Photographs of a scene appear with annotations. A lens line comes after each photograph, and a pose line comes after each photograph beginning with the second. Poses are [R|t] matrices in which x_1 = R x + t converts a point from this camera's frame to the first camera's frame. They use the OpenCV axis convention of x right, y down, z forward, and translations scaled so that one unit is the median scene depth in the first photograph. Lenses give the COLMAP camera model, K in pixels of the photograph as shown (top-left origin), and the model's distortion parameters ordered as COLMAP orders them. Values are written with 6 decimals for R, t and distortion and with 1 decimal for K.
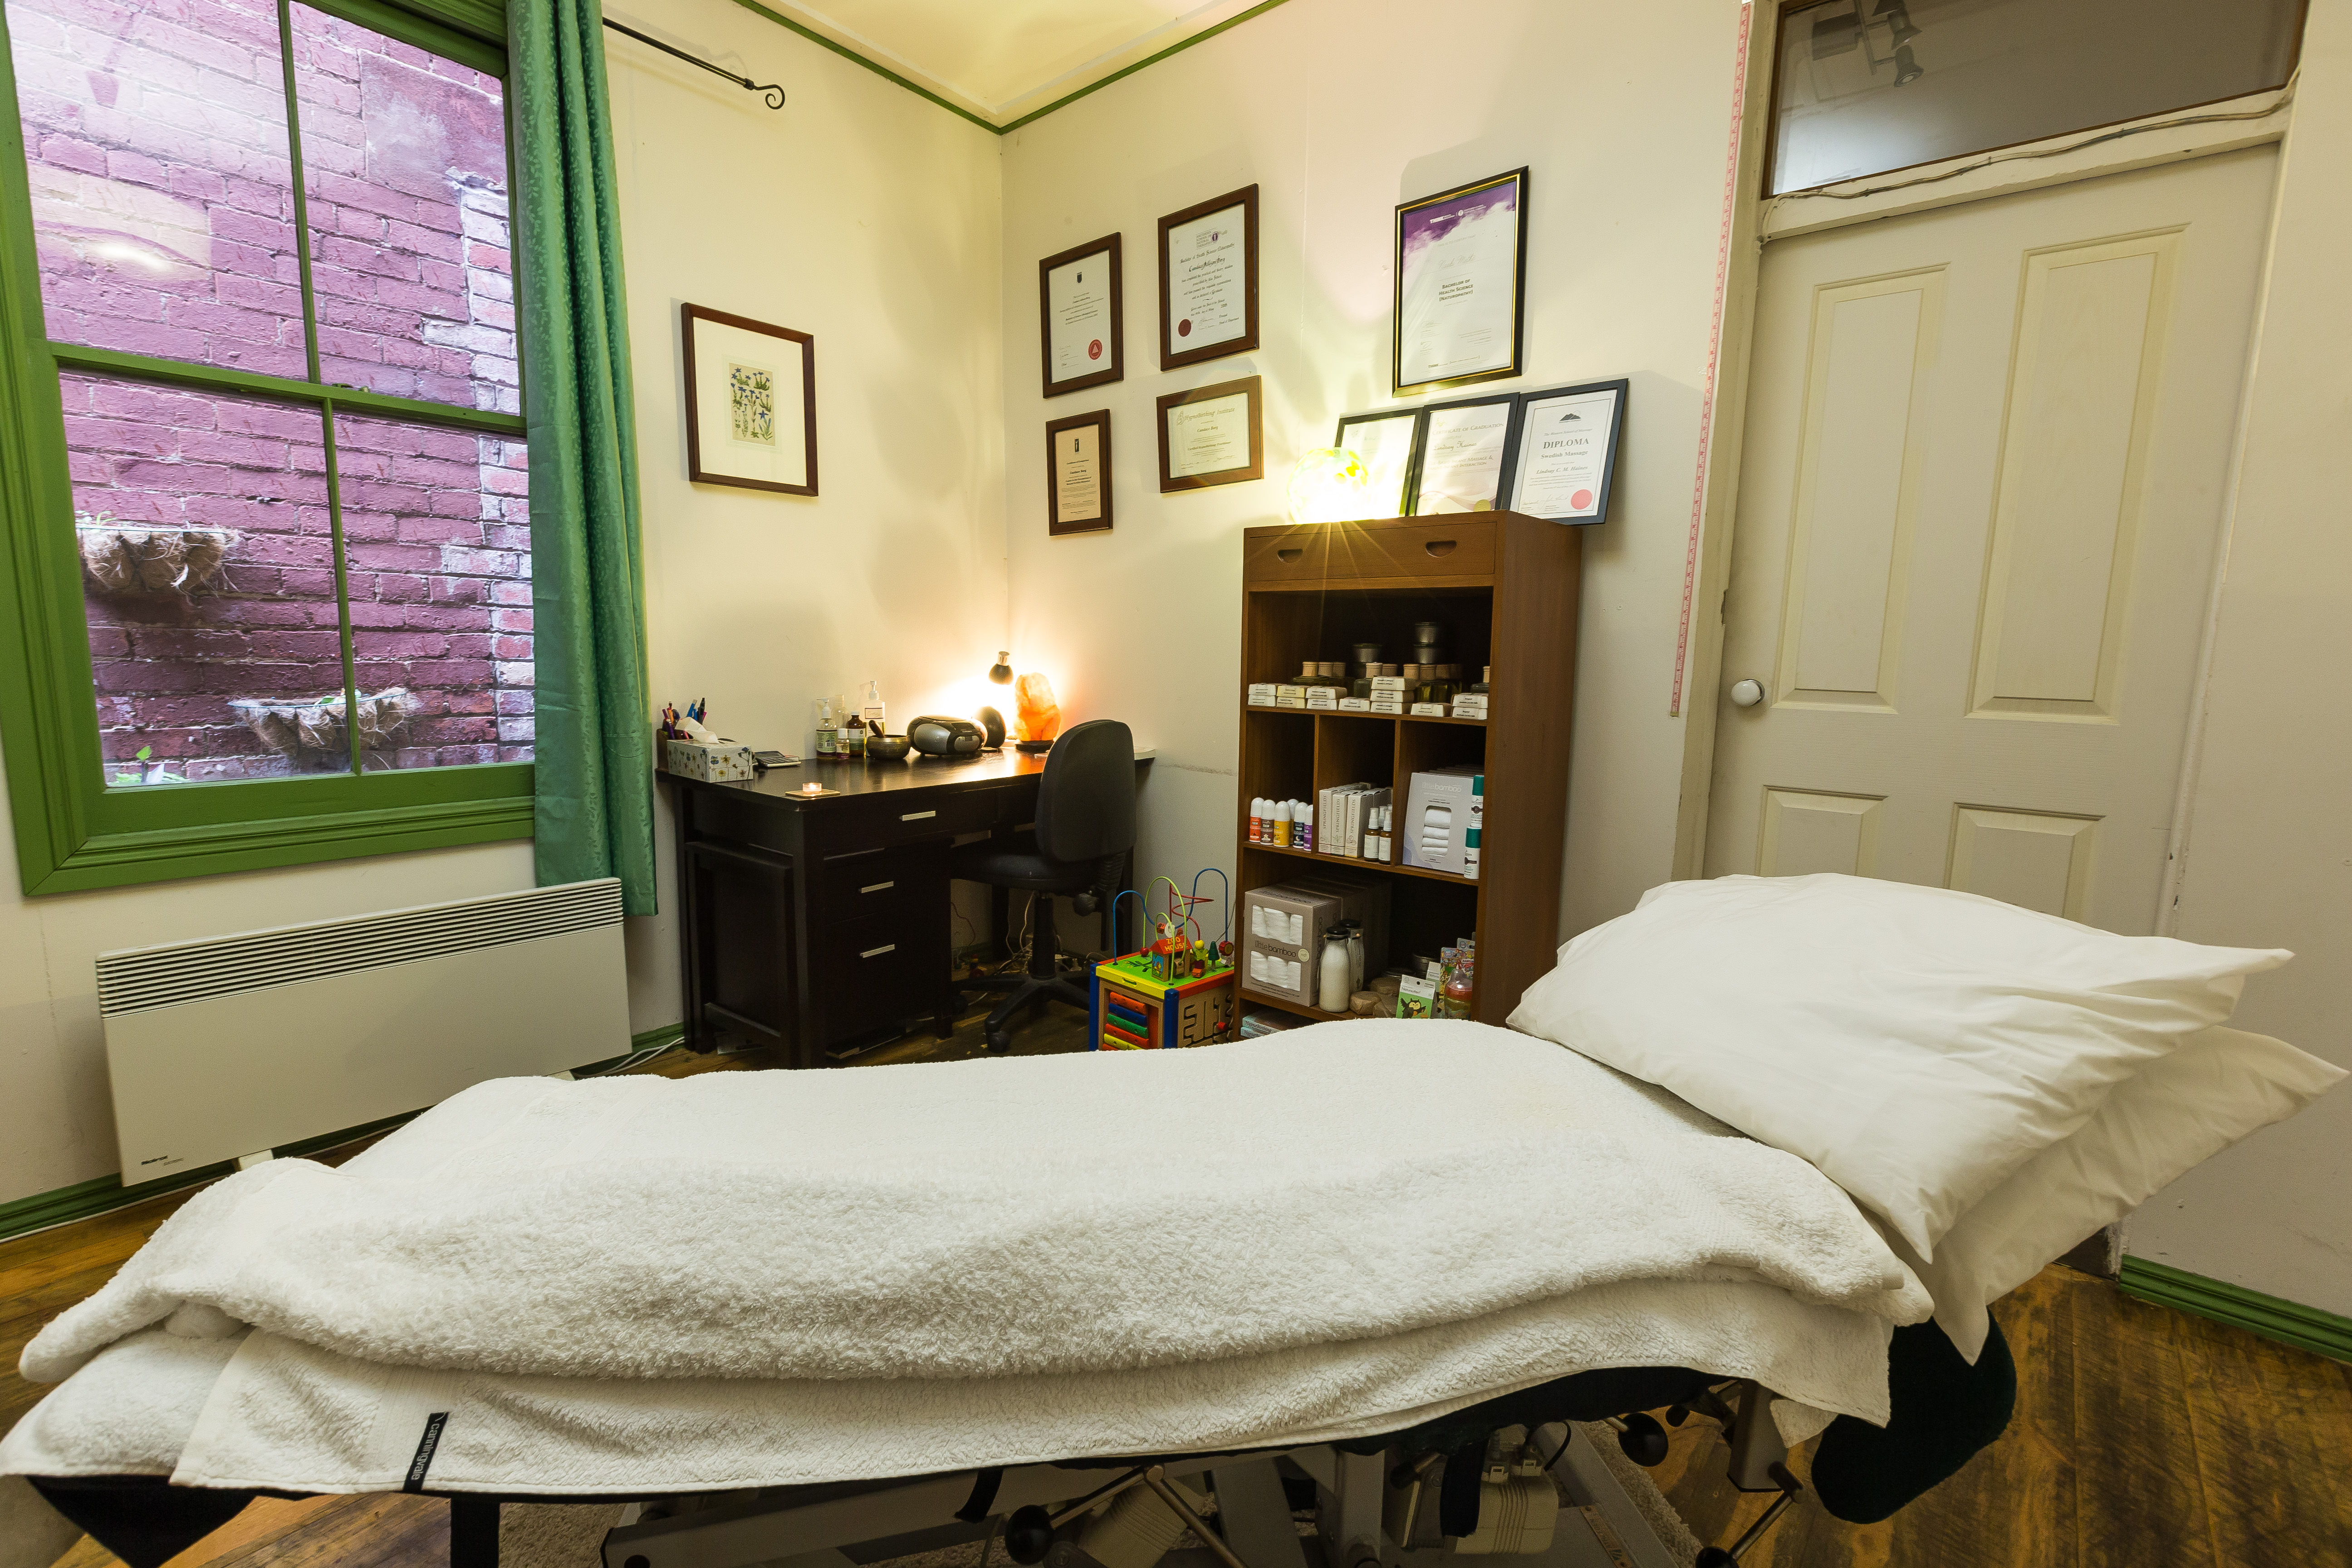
lens RADIAL K [[1024.0, 0, 1176.0], [0, 1024.0, 784.0], [0, 0, 1]] dist [-0.001619, -0.000378]
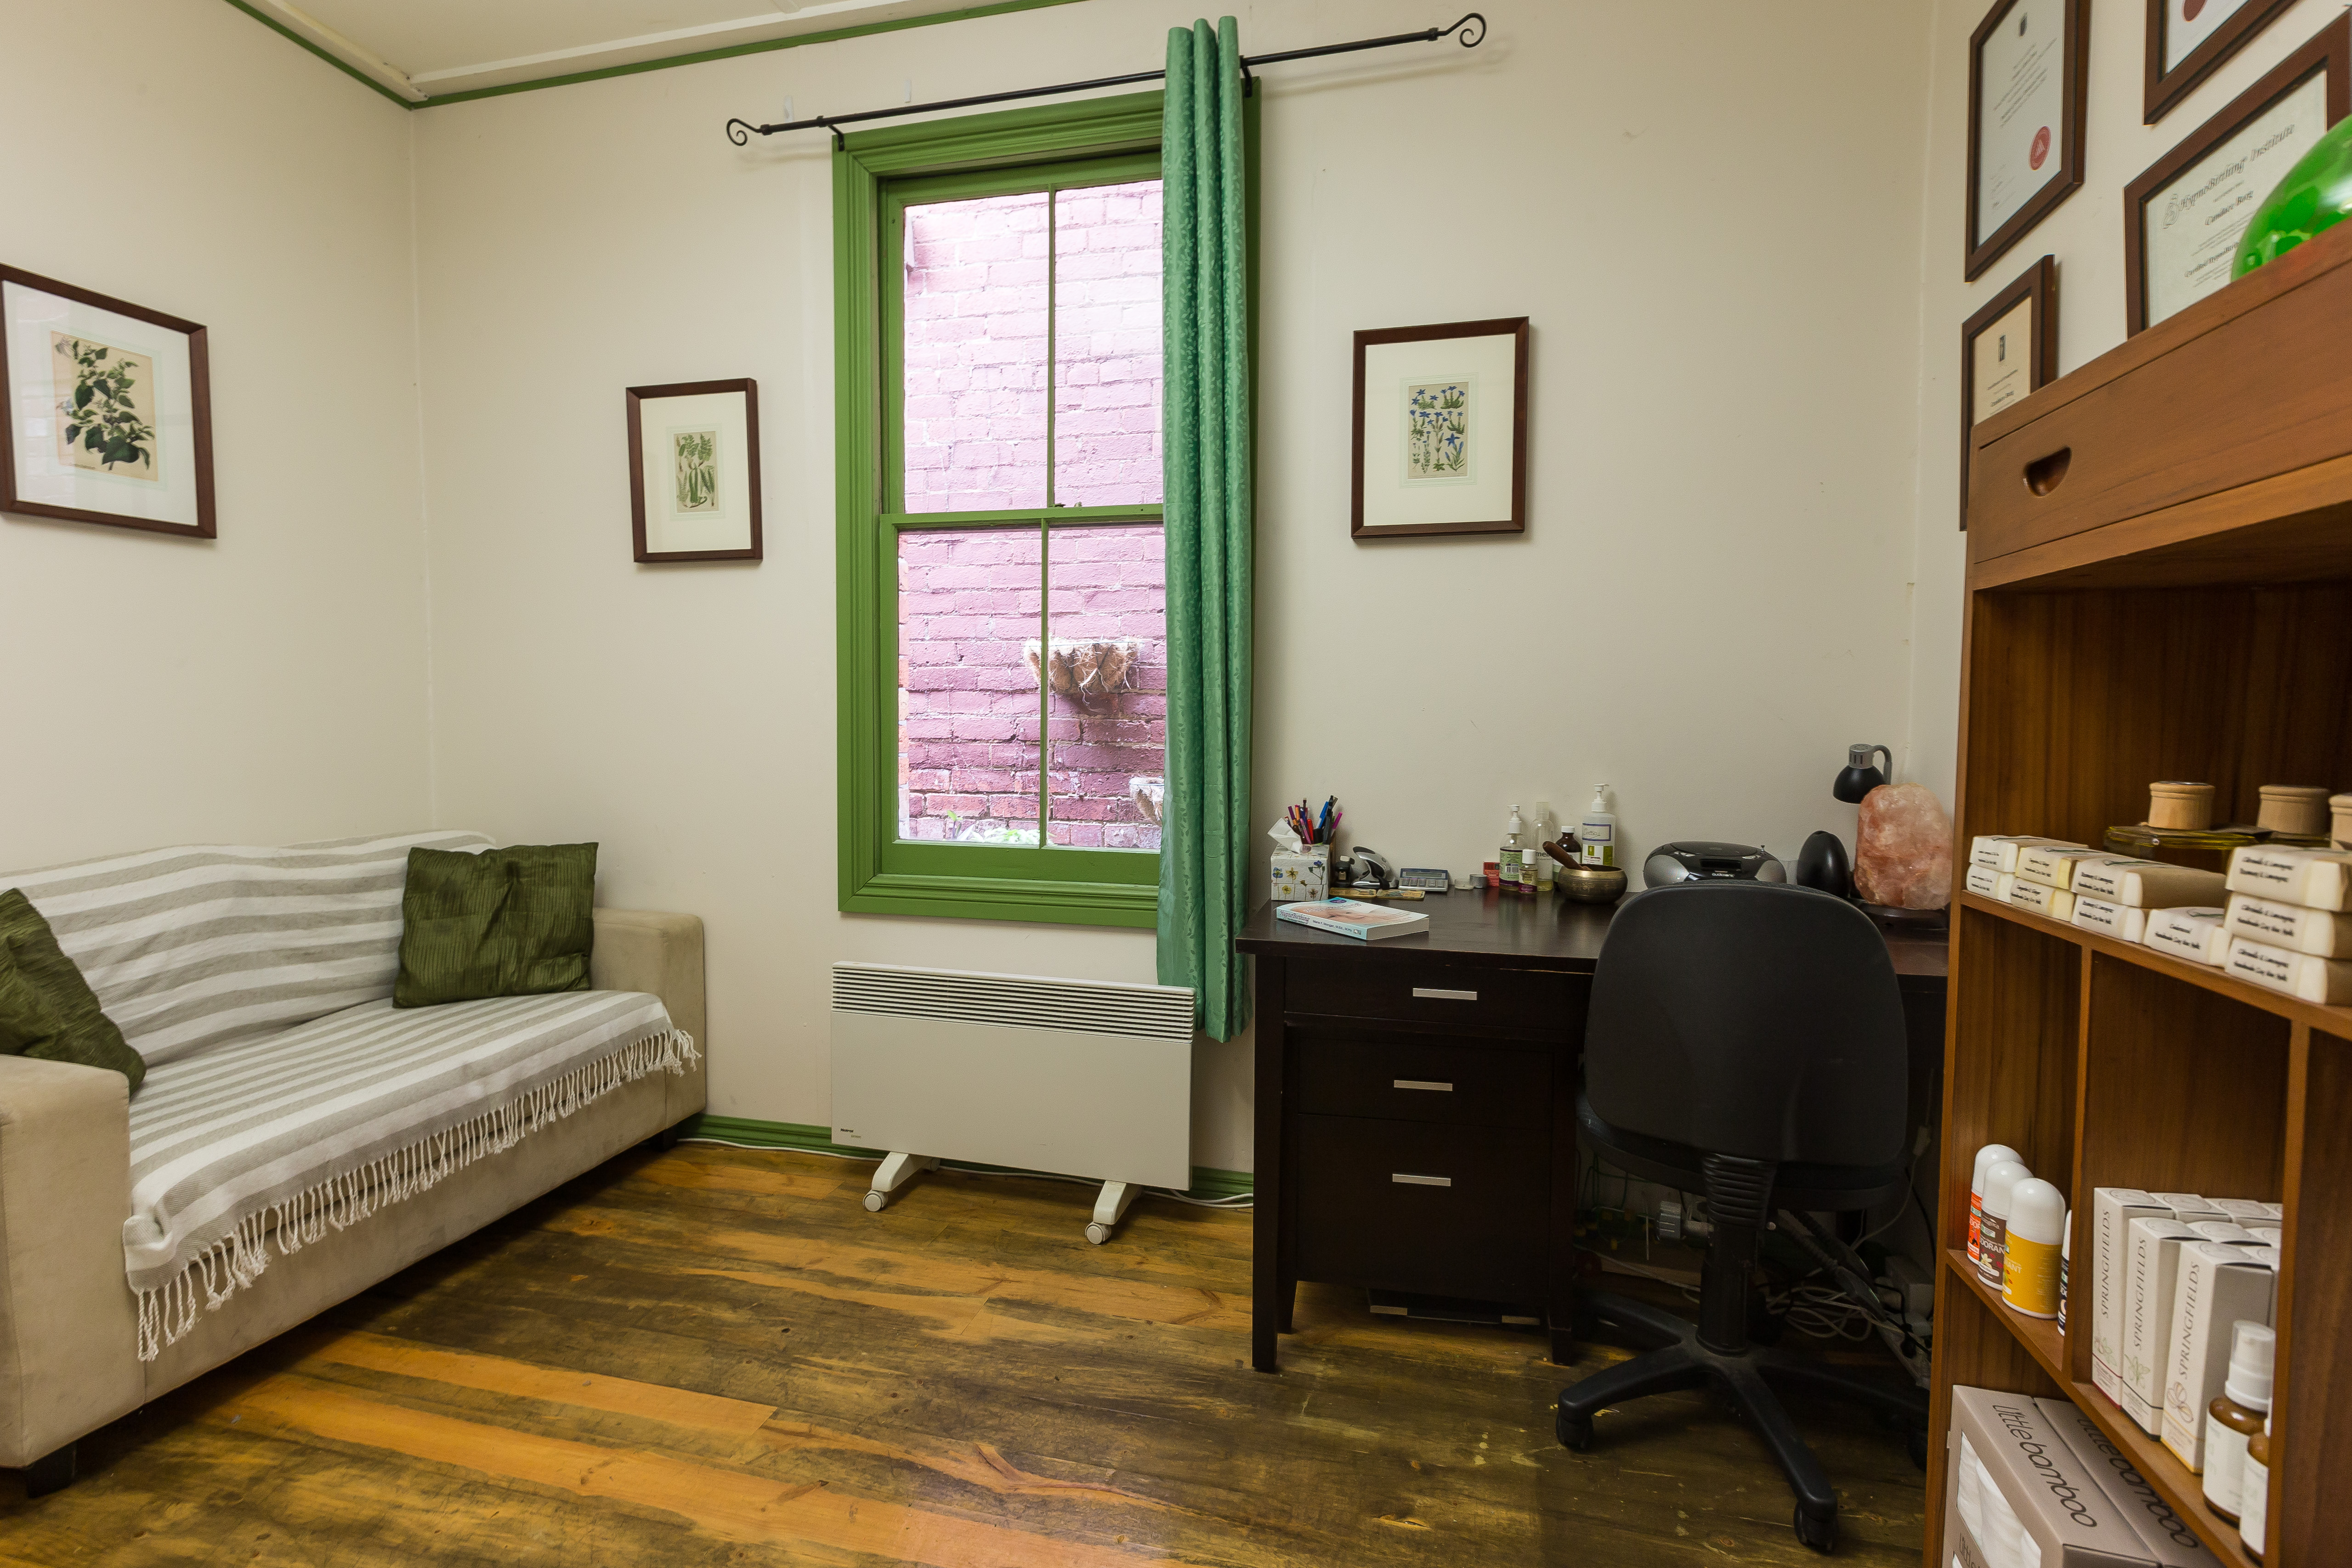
lens RADIAL K [[1077.3, 0, 1176.0], [0, 1077.3, 784.0], [0, 0, 1]] dist [-0.001602, 0.000649]
pose [[0.435736, 0.042516, -0.899070, 0.256762], [-0.122235, 0.992425, -0.012310, -0.065087], [0.891736, 0.115262, 0.437632, 0.489178]]
